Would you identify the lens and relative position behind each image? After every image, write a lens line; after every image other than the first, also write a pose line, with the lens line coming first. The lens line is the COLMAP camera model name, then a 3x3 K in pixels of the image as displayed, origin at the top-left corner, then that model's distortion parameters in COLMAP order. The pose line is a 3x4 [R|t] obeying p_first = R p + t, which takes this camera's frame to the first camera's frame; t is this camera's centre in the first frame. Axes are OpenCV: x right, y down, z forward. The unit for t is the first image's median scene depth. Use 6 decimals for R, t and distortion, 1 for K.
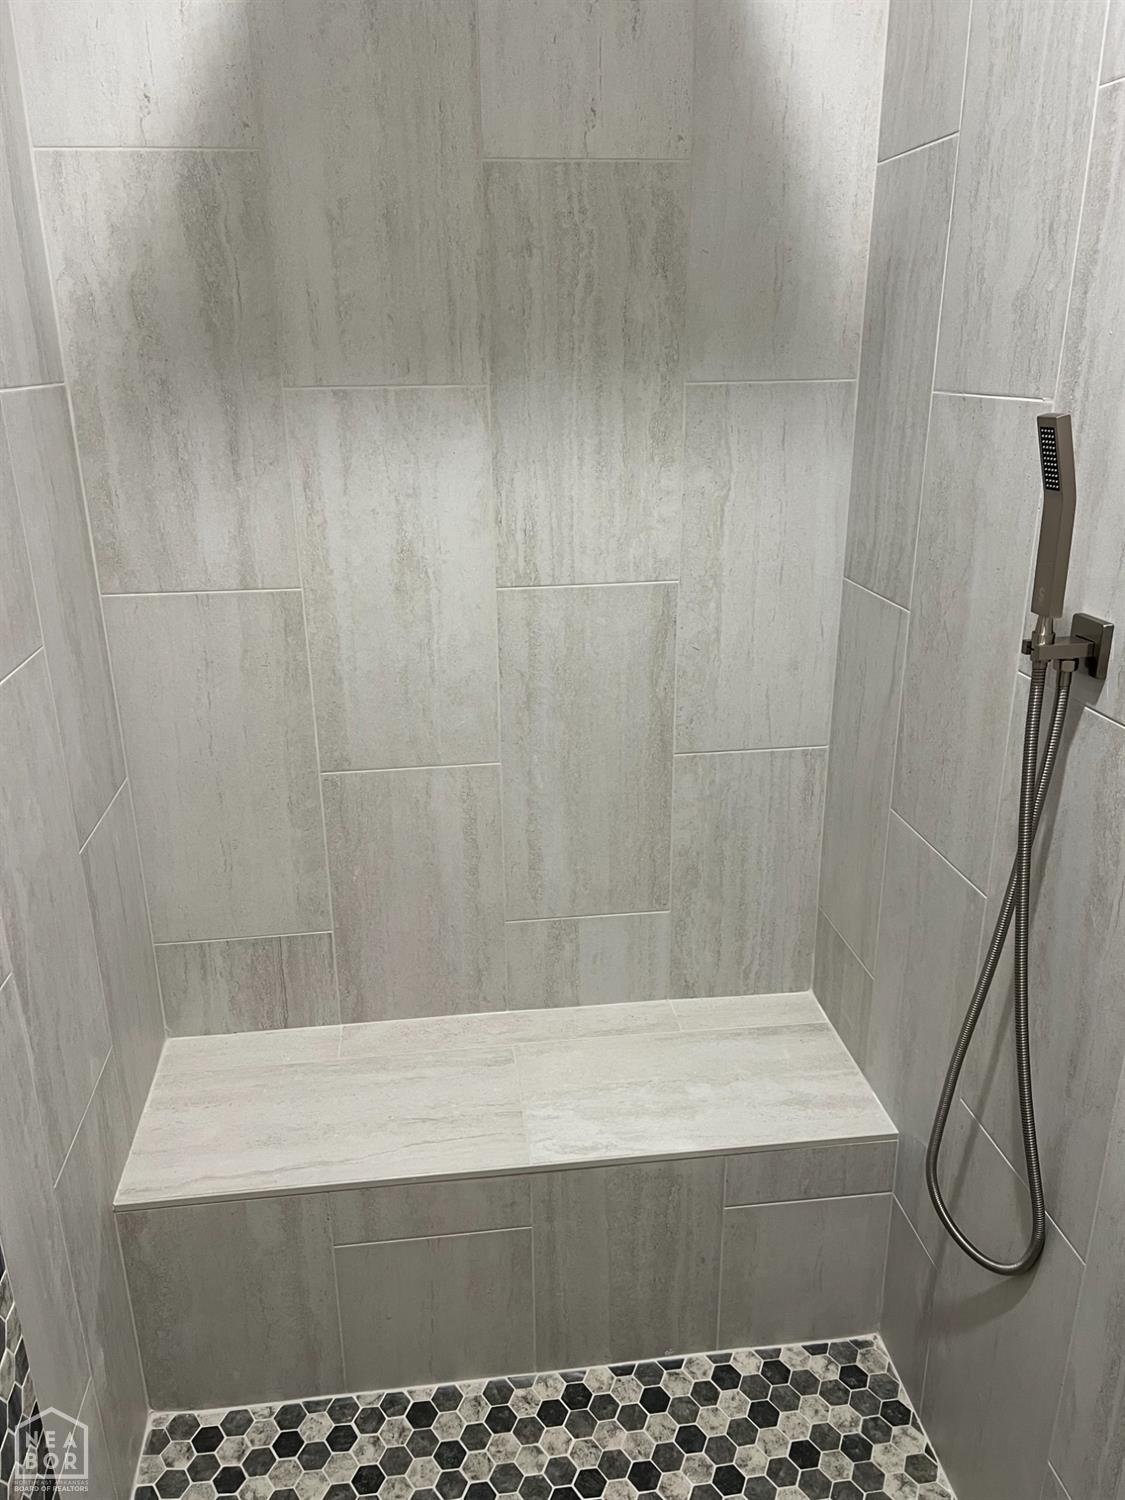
lens RADIAL K [[1124.8, 0, 563.2], [0, 1124.8, 754.4], [0, 0, 1]] dist [0.058468, -0.066285]
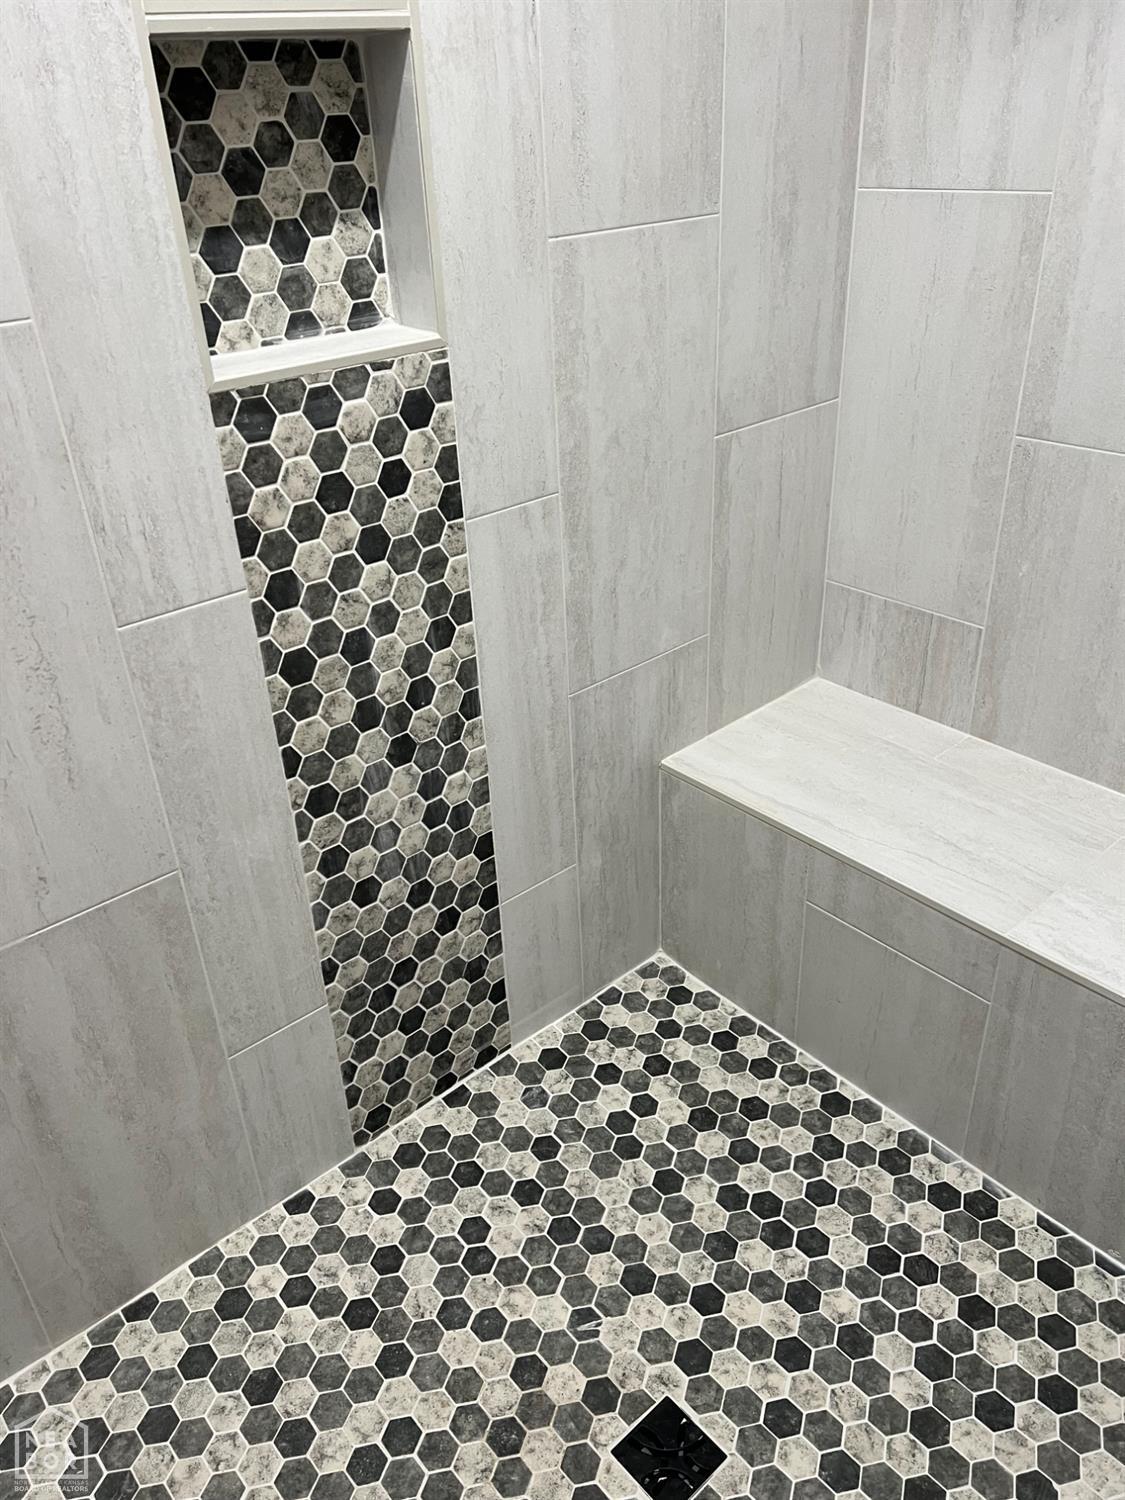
lens RADIAL K [[1124.8, 0, 552.0], [0, 1124.8, 751.3], [0, 0, 1]] dist [0.058468, -0.066285]
pose [[0.546361, 0.402777, -0.734344, 0.366340], [-0.243057, 0.915293, 0.321187, 0.050584], [0.801507, 0.003003, 0.597978, 0.236563]]
